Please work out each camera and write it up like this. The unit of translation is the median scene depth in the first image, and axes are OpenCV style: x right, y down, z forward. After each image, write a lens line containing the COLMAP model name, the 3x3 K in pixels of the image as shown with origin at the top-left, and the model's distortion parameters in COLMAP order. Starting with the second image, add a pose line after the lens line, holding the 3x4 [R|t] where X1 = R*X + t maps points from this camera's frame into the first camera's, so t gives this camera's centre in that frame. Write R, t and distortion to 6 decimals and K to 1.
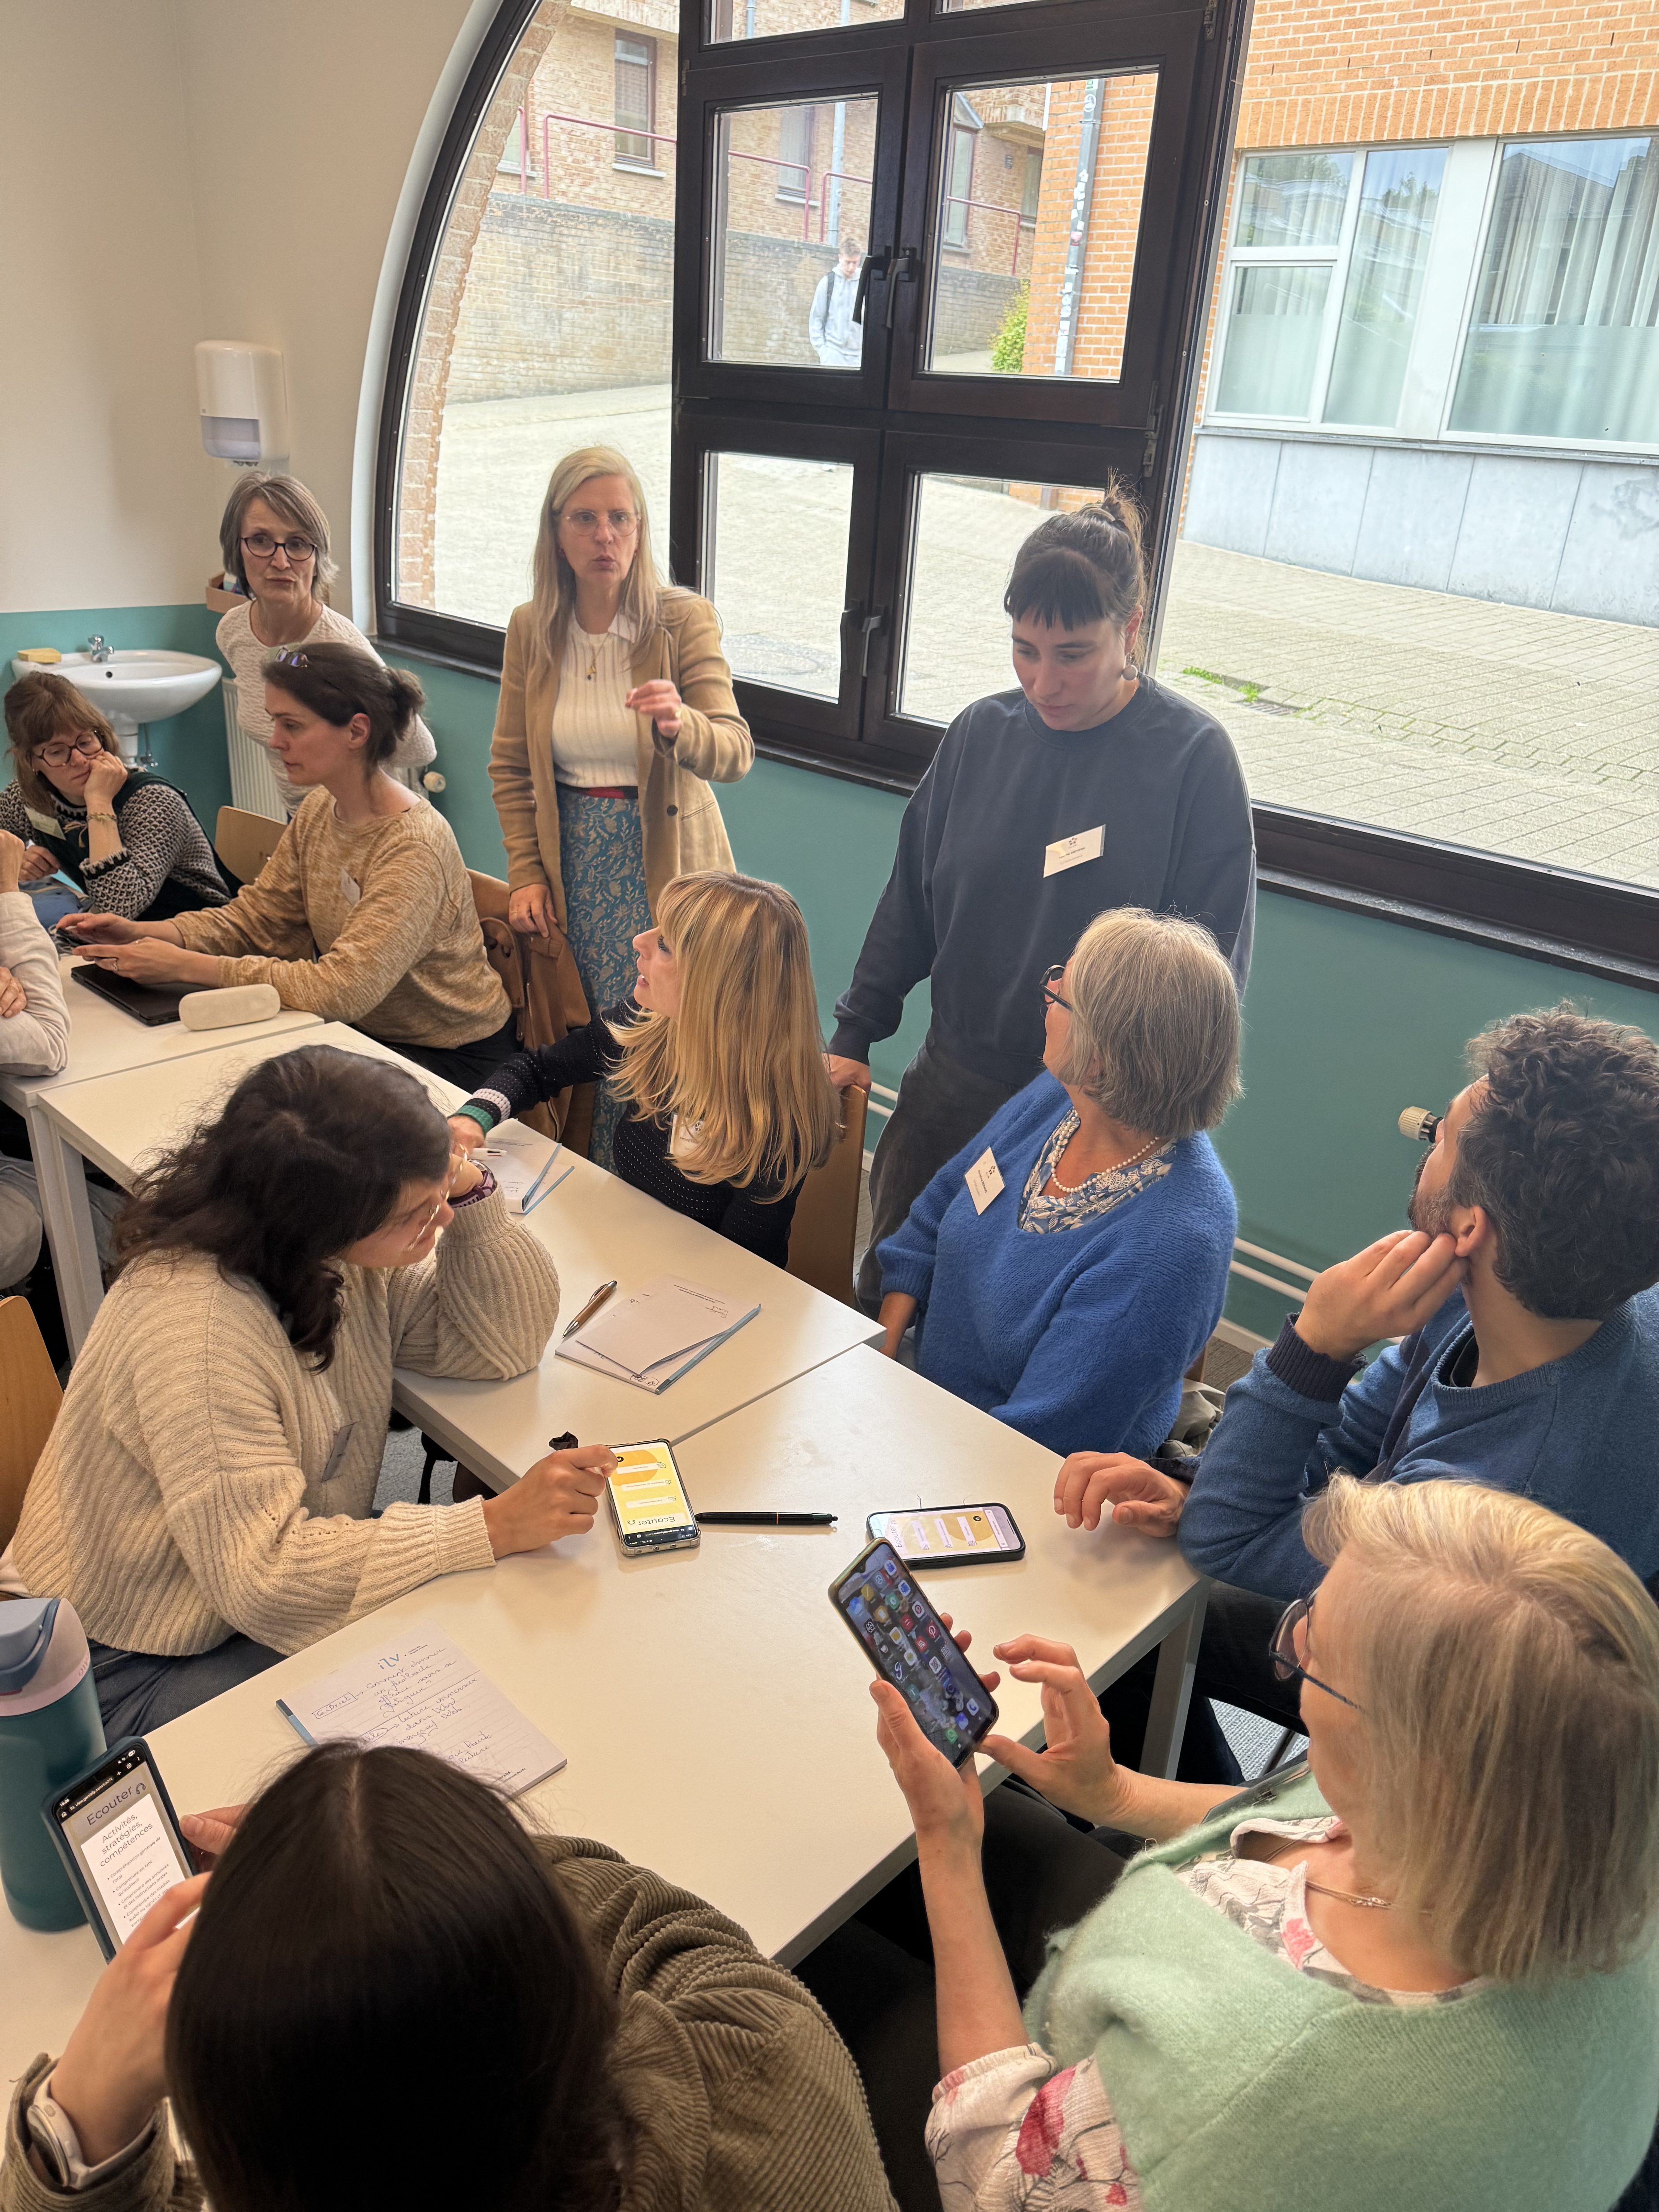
lens RADIAL K [[1554.9, 0, 842.3], [0, 1554.9, 1104.2], [0, 0, 1]] dist [-0.004022, 0.002082]
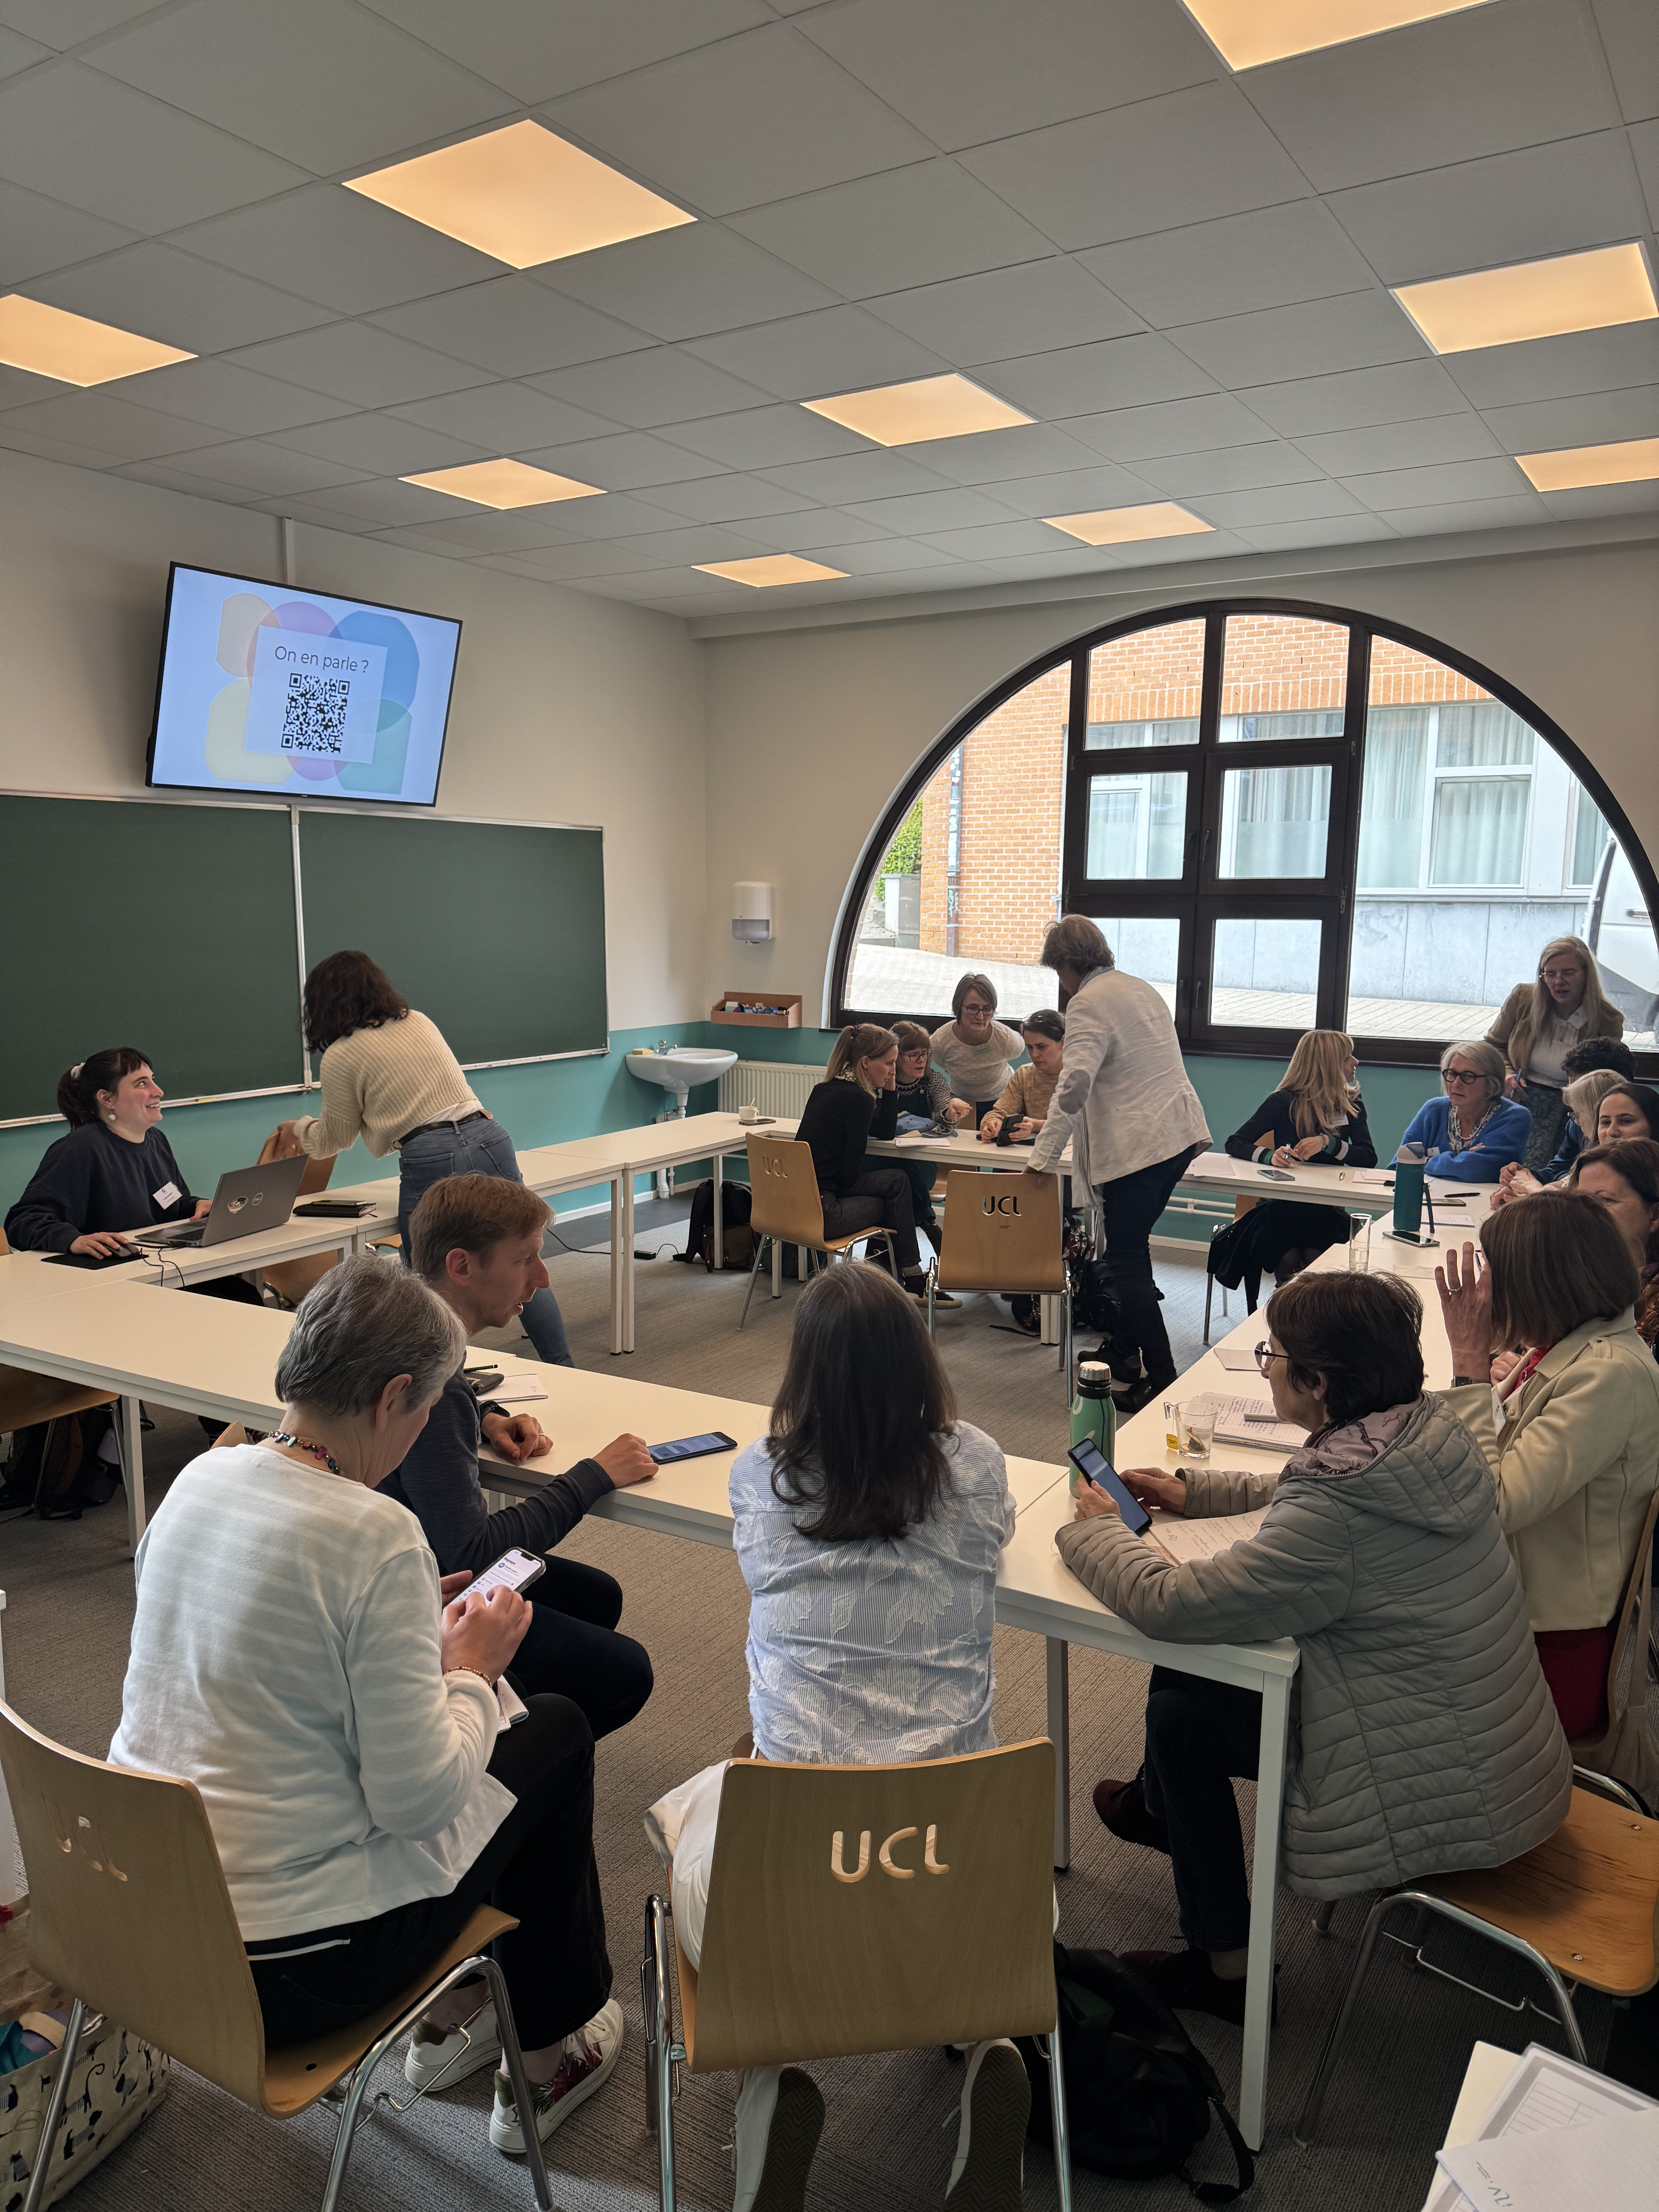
lens RADIAL K [[1576.8, 0, 825.9], [0, 1576.8, 1123.2], [0, 0, 1]] dist [0.179846, -0.306962]
pose [[0.975602, -0.081254, 0.203958, -0.373582], [0.133547, 0.956993, -0.257546, 0.147361], [-0.174260, 0.278500, 0.944495, -0.373624]]
